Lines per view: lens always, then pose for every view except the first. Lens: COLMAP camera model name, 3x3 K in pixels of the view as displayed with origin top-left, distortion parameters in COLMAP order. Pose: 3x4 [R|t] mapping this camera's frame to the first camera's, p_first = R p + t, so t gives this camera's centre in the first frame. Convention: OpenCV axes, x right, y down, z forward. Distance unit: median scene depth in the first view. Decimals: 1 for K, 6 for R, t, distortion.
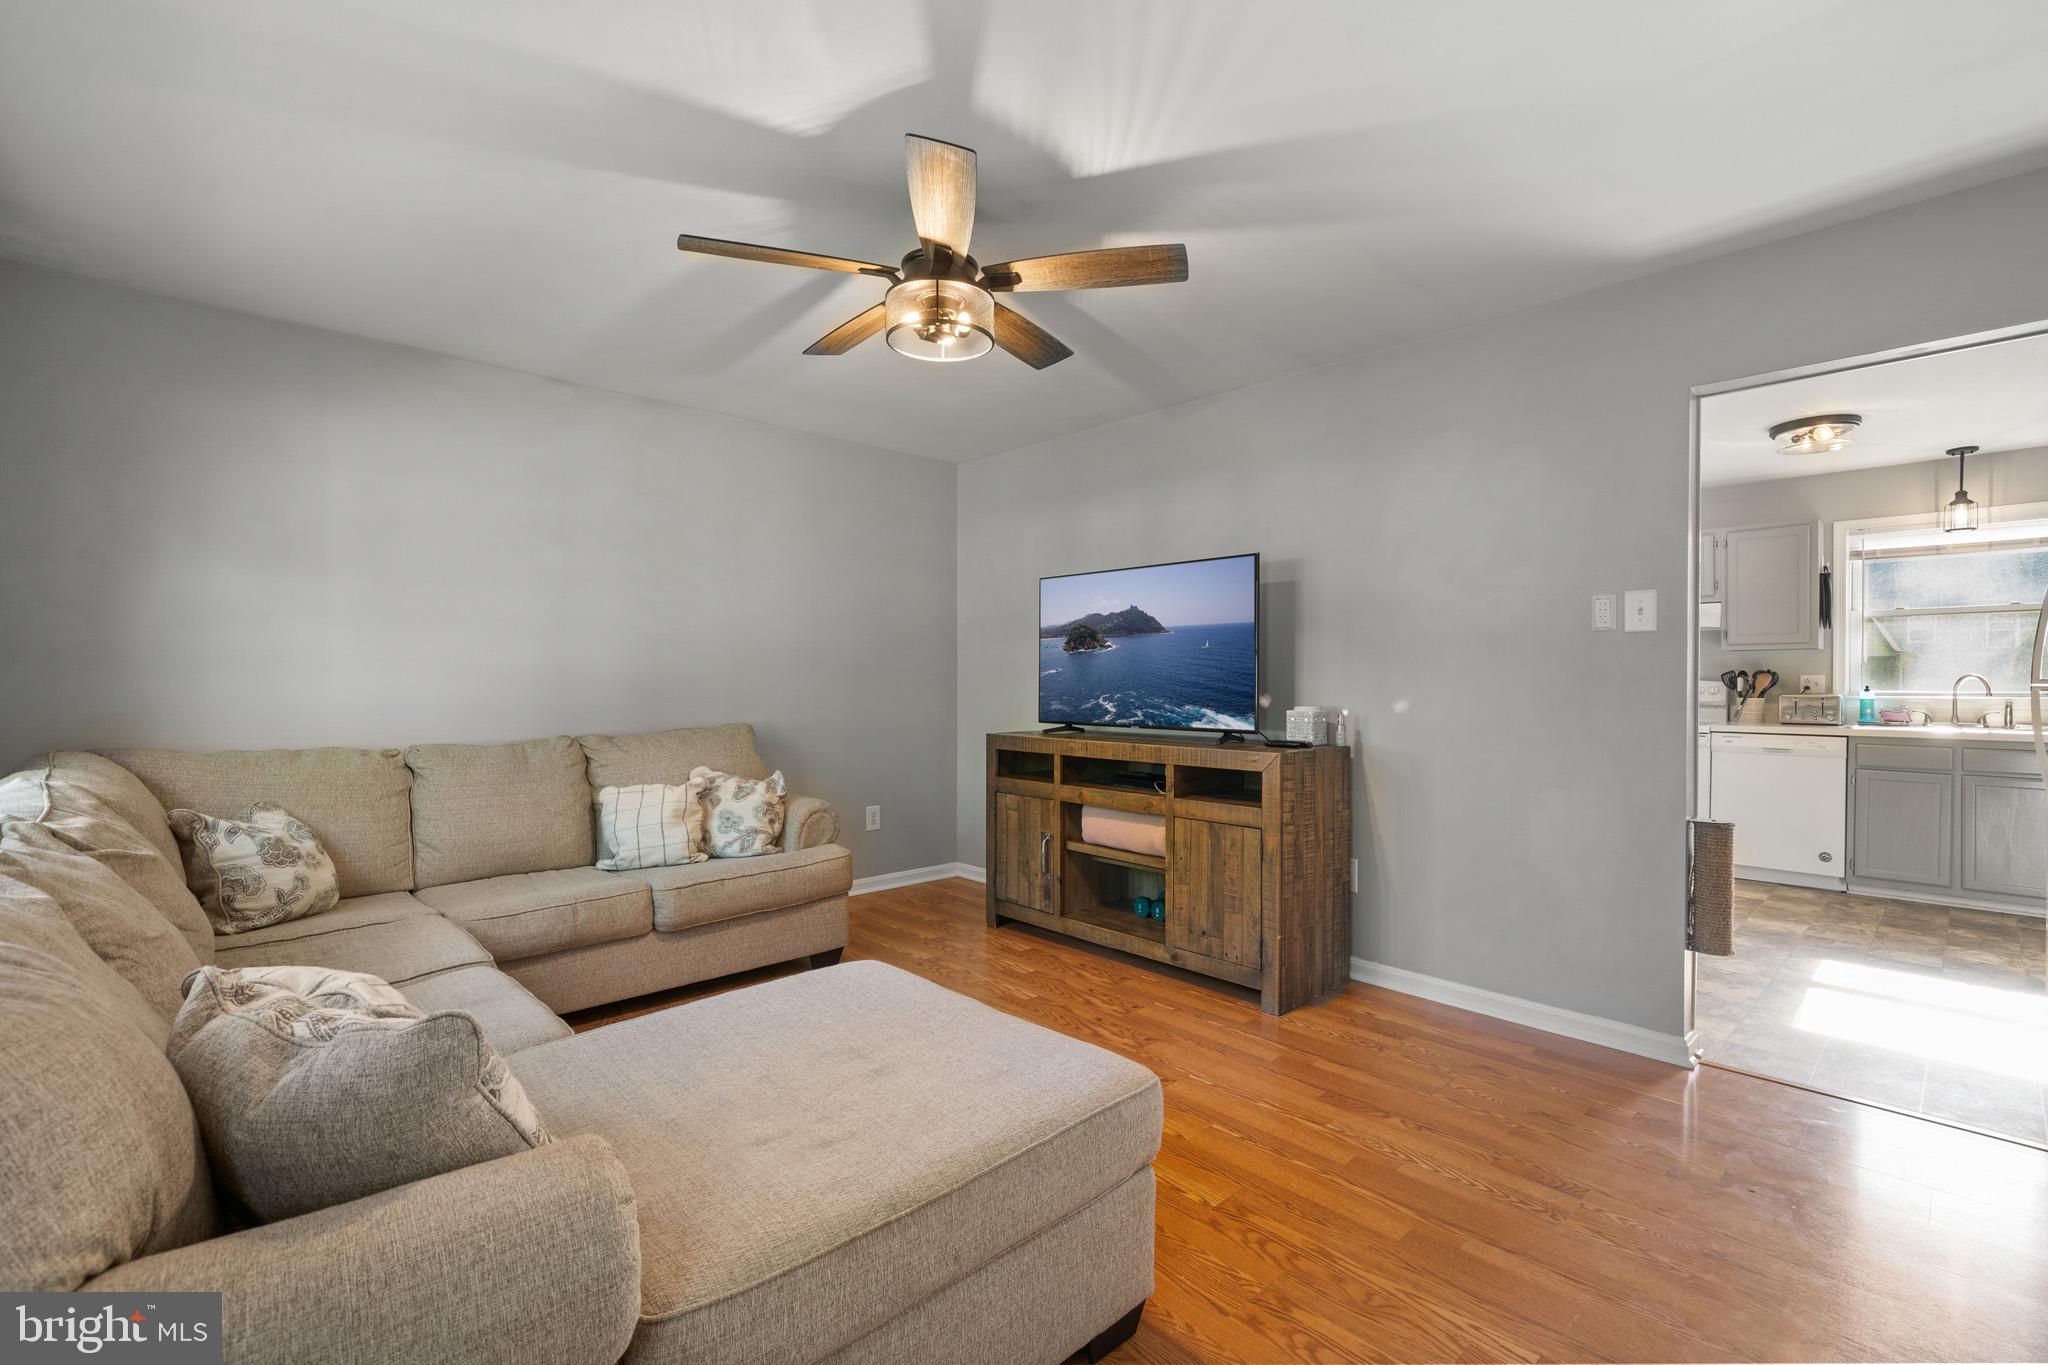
lens RADIAL K [[910.2, 0, 1024.0], [0, 910.2, 682.5], [0, 0, 1]] dist [0.000984, 0.000465]
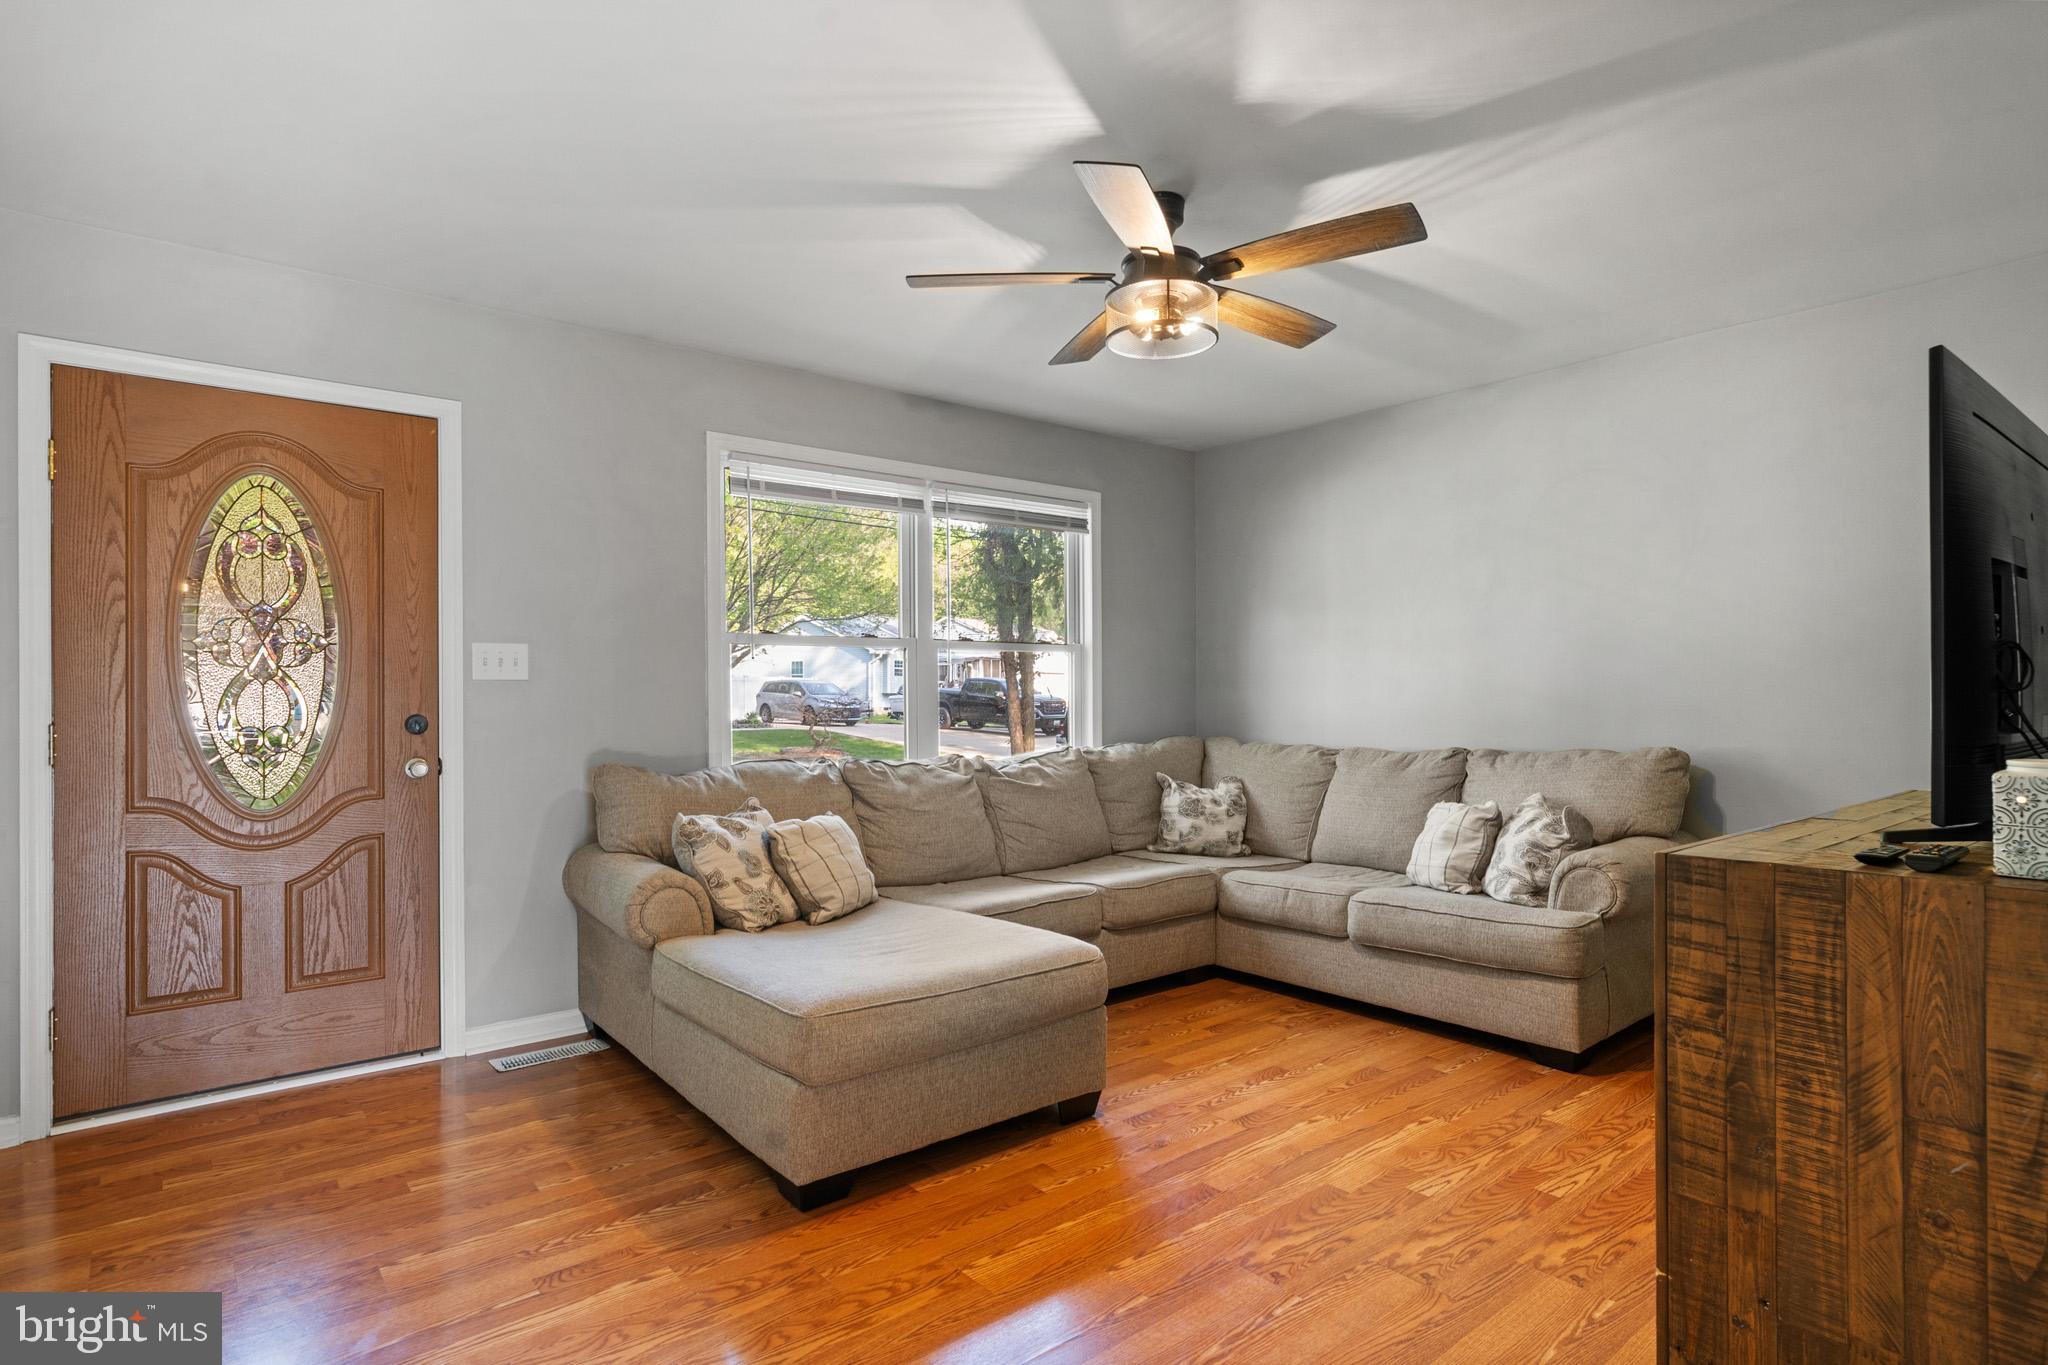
lens RADIAL K [[1045.3, 0, 1024.0], [0, 1045.3, 682.5], [0, 0, 1]] dist [0.003159, 0.000622]
pose [[-0.063355, -0.013178, -0.997904, 0.792191], [0.002532, 0.999907, -0.013365, 0.001135], [0.997988, -0.003374, -0.063315, 0.712874]]
